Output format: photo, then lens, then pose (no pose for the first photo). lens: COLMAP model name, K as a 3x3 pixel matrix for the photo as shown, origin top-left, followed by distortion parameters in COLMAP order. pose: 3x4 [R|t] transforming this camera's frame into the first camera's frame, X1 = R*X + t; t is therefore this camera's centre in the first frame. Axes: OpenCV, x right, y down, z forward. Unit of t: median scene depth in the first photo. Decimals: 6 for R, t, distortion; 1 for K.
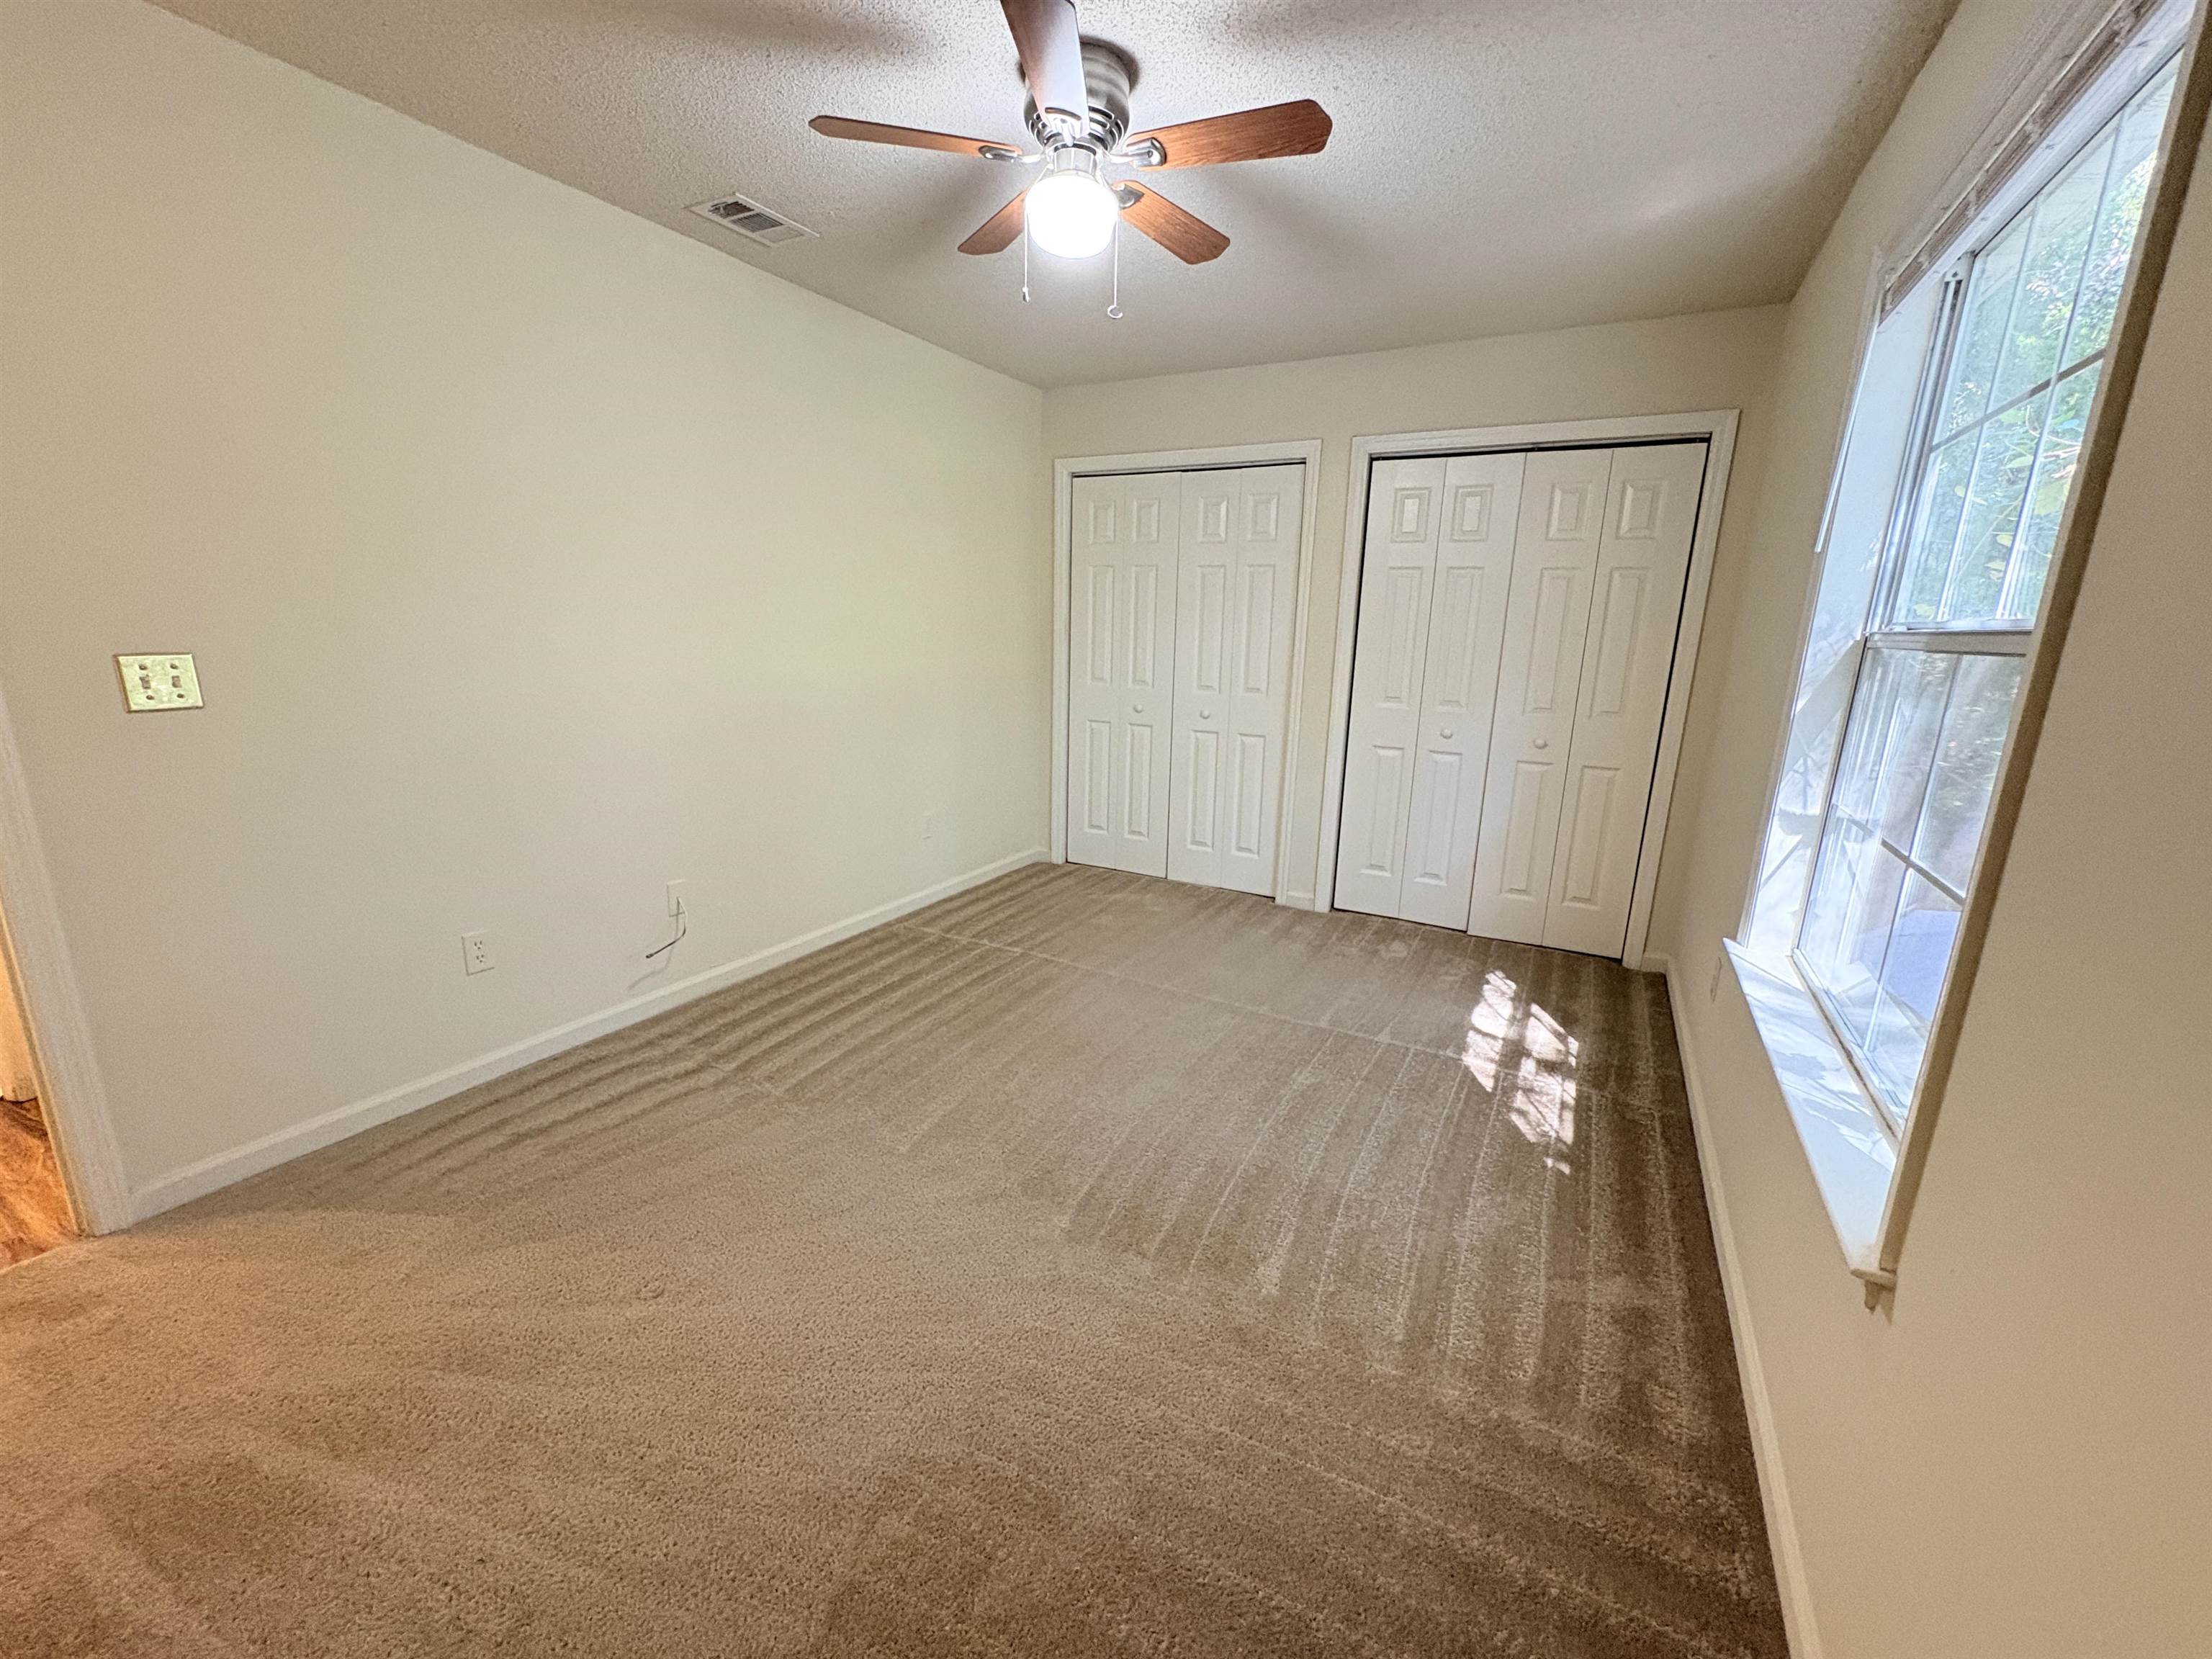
lens RADIAL K [[881.4, 0, 1108.5], [0, 881.4, 832.2], [0, 0, 1]] dist [-0.000816, -0.000230]
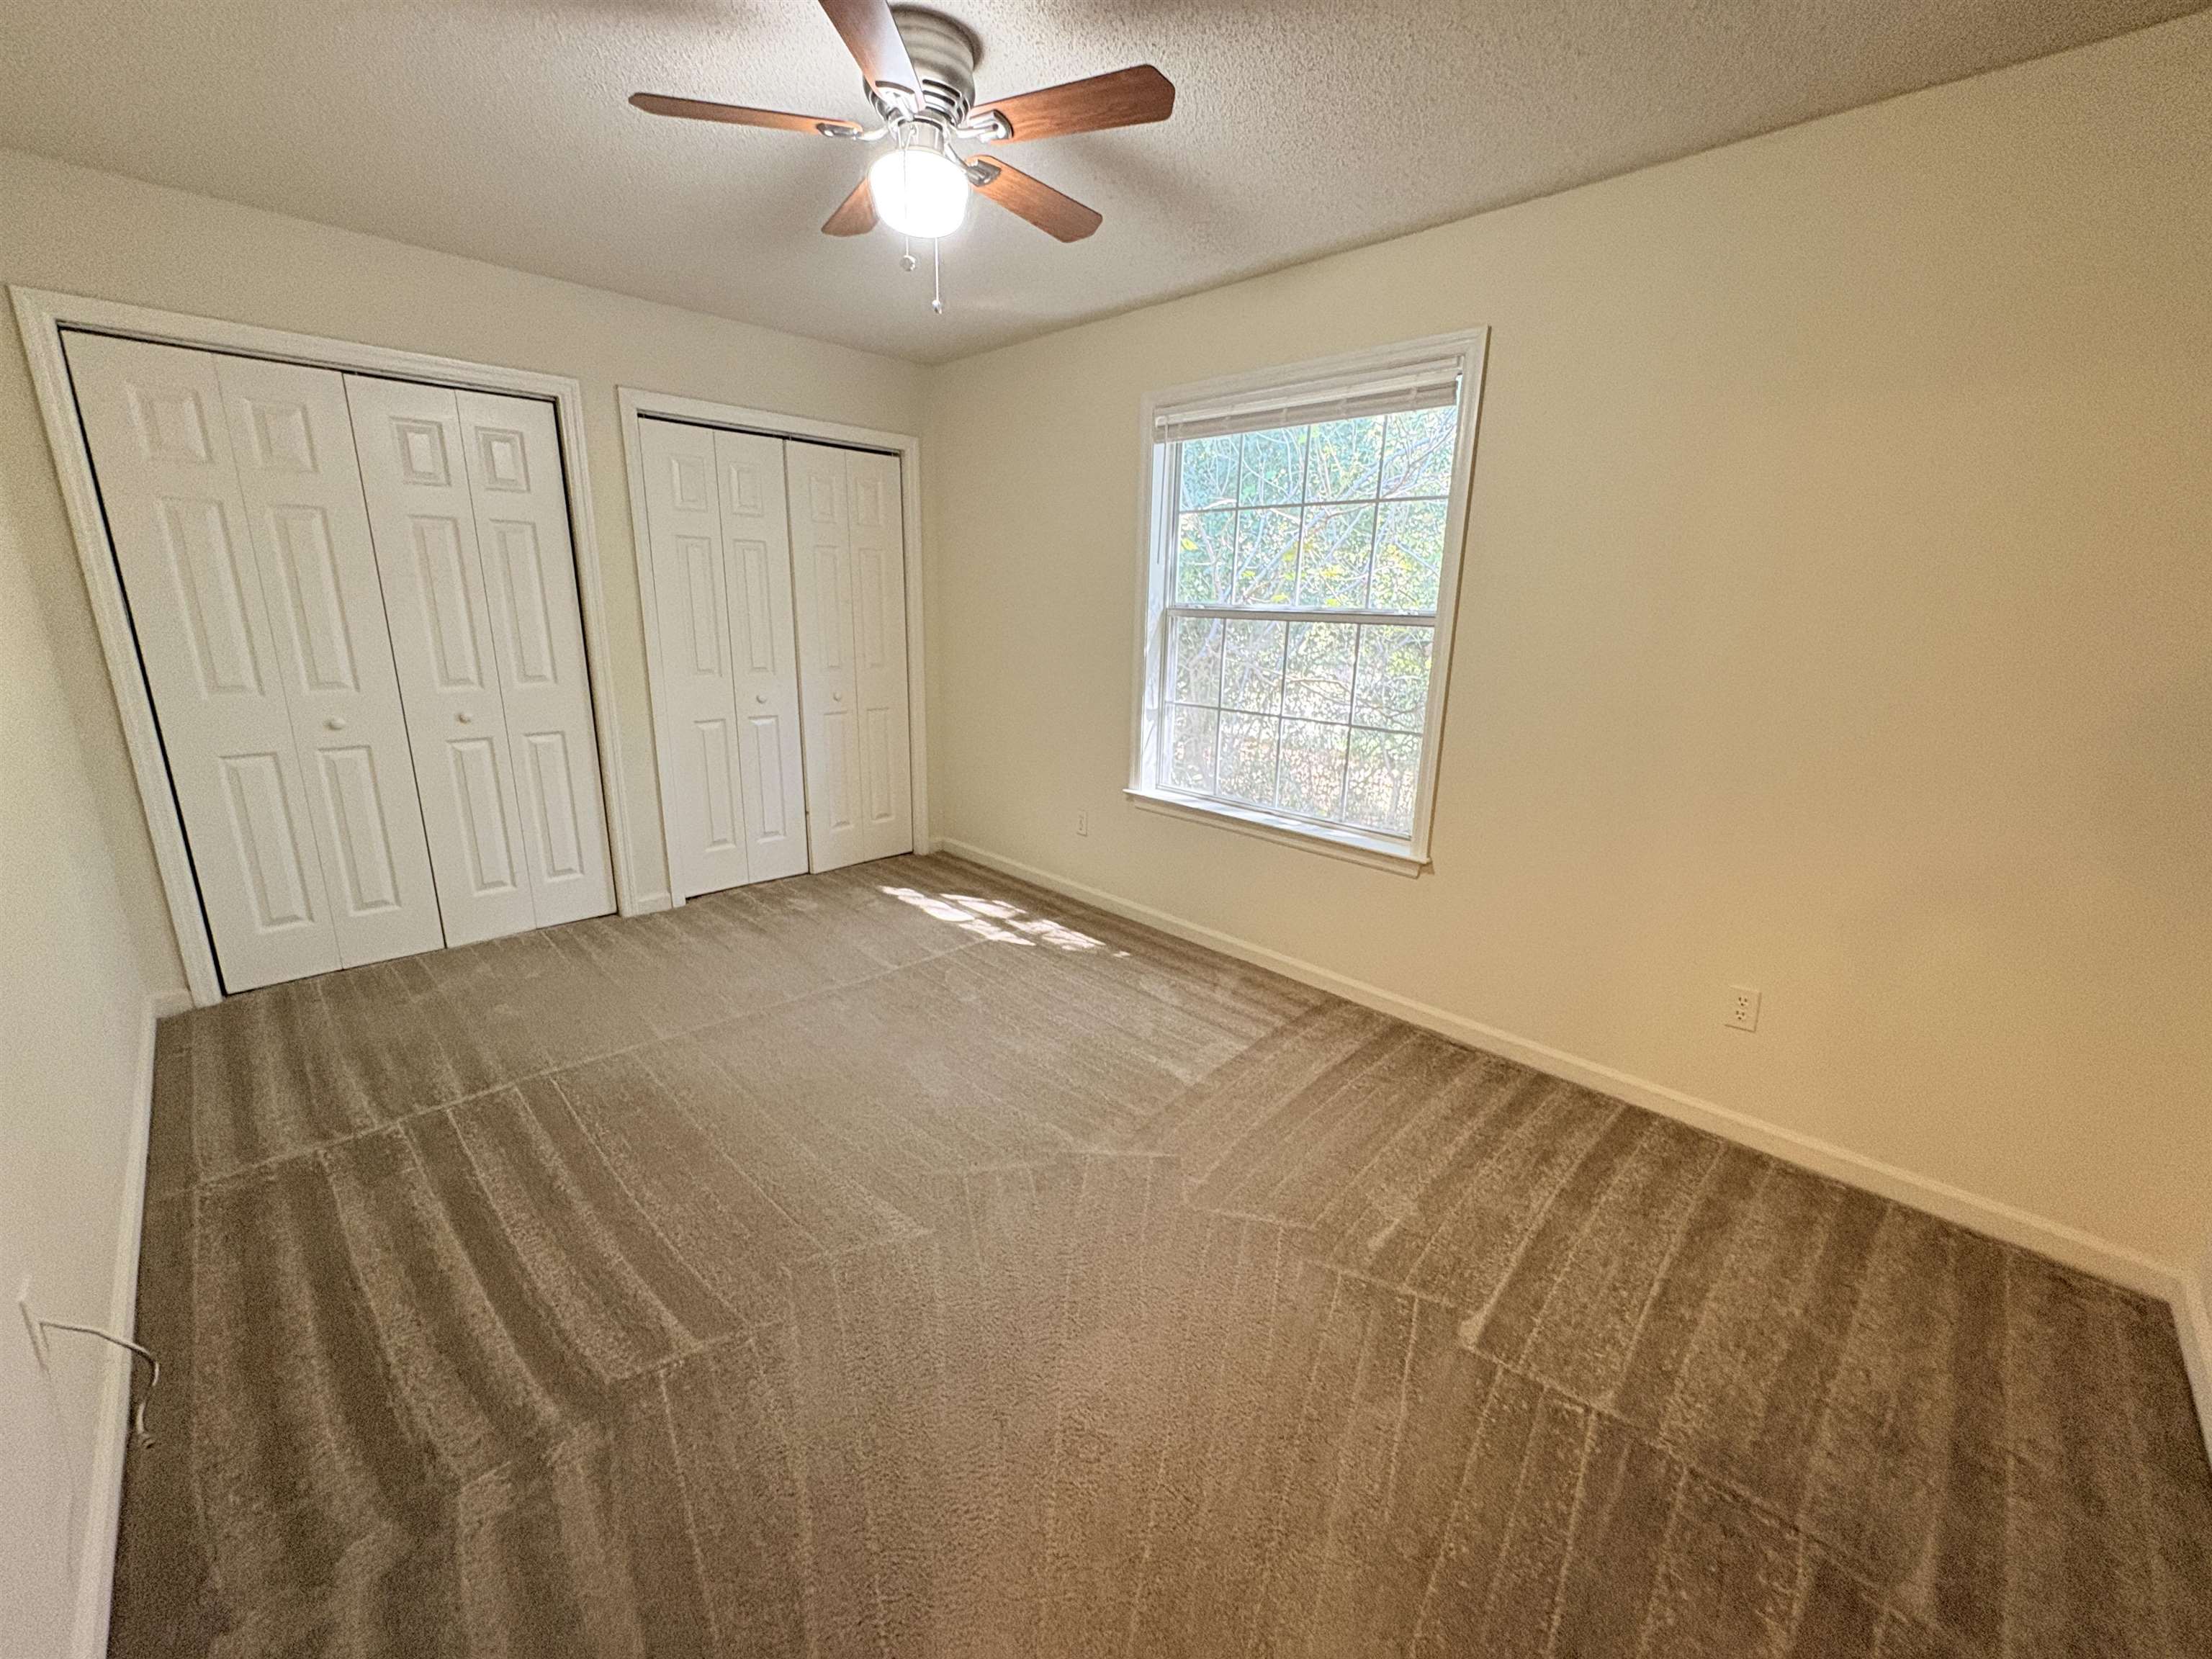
lens RADIAL K [[881.4, 0, 1112.9], [0, 881.4, 828.1], [0, 0, 1]] dist [-0.000816, -0.000230]
pose [[0.272012, -0.261413, 0.926106, -0.608258], [0.205307, 0.956001, 0.209550, -0.114776], [-0.940138, 0.133135, 0.313714, 0.341630]]
